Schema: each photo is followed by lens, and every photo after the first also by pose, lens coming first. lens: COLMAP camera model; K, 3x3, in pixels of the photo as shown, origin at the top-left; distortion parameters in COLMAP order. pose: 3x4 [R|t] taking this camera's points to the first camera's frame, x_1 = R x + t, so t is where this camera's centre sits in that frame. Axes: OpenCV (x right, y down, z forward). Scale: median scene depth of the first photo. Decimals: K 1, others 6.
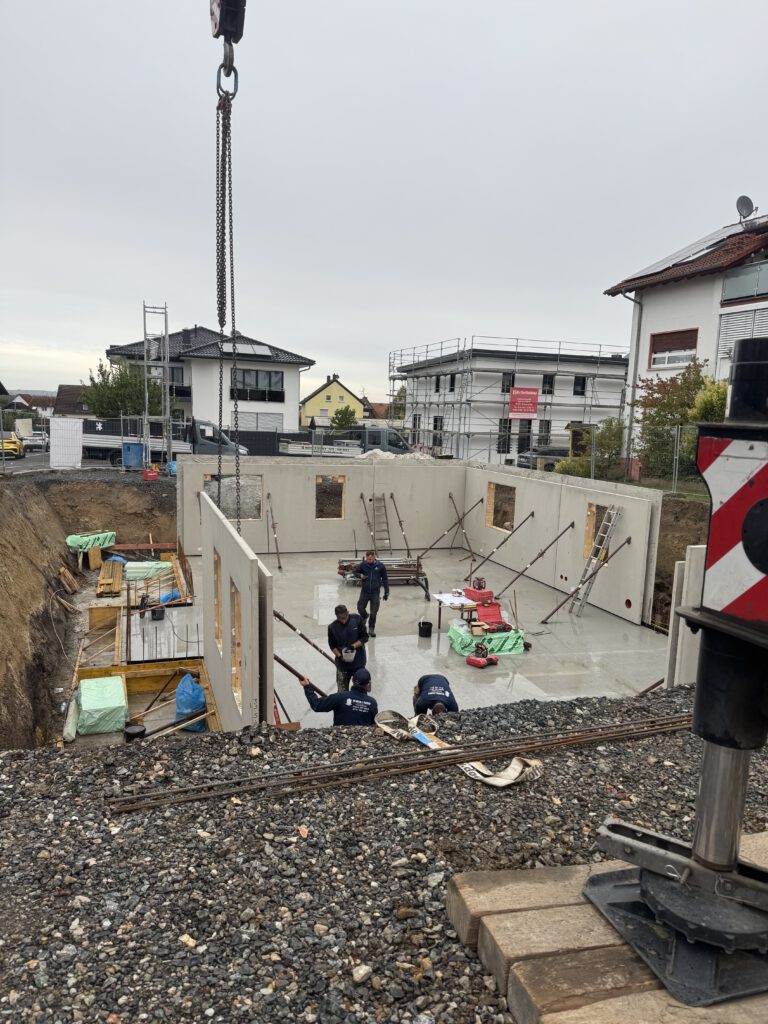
lens RADIAL K [[706.1, 0, 381.4], [0, 706.1, 515.0], [0, 0, 1]] dist [0.153617, -0.288774]
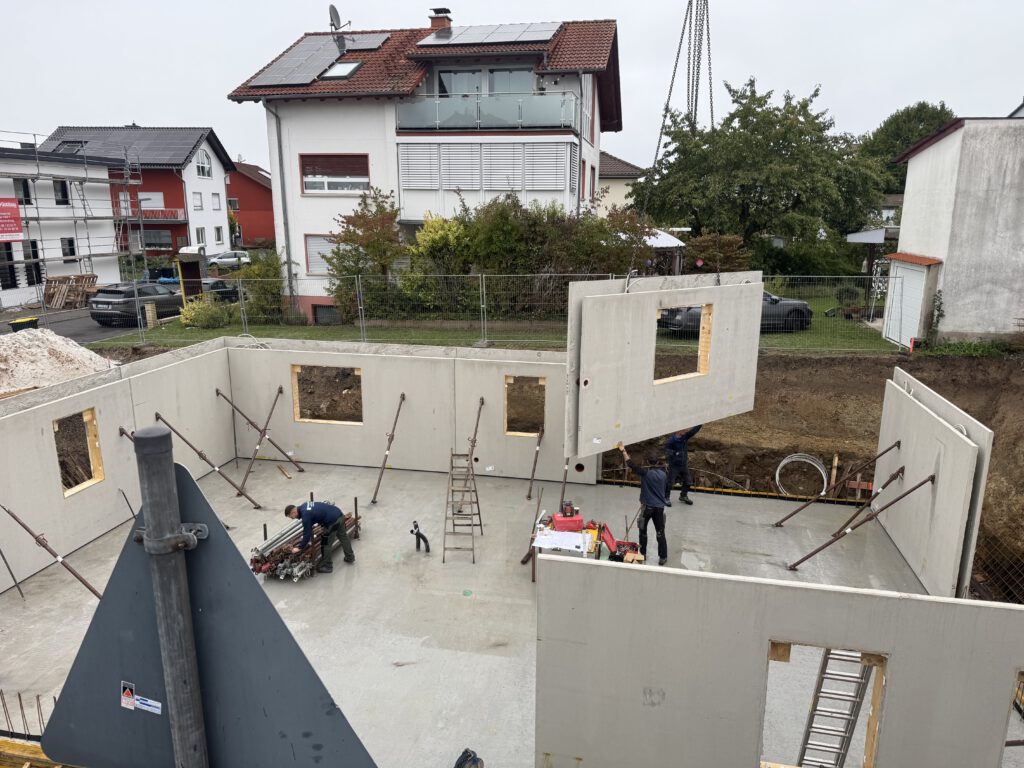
lens RADIAL K [[715.0, 0, 515.5], [0, 715.0, 377.8], [0, 0, 1]] dist [0.039515, -0.047218]
pose [[0.505155, -0.229189, 0.832040, -0.321814], [0.135048, 0.973209, 0.186083, -0.126292], [-0.852397, 0.018365, 0.522573, 0.356466]]
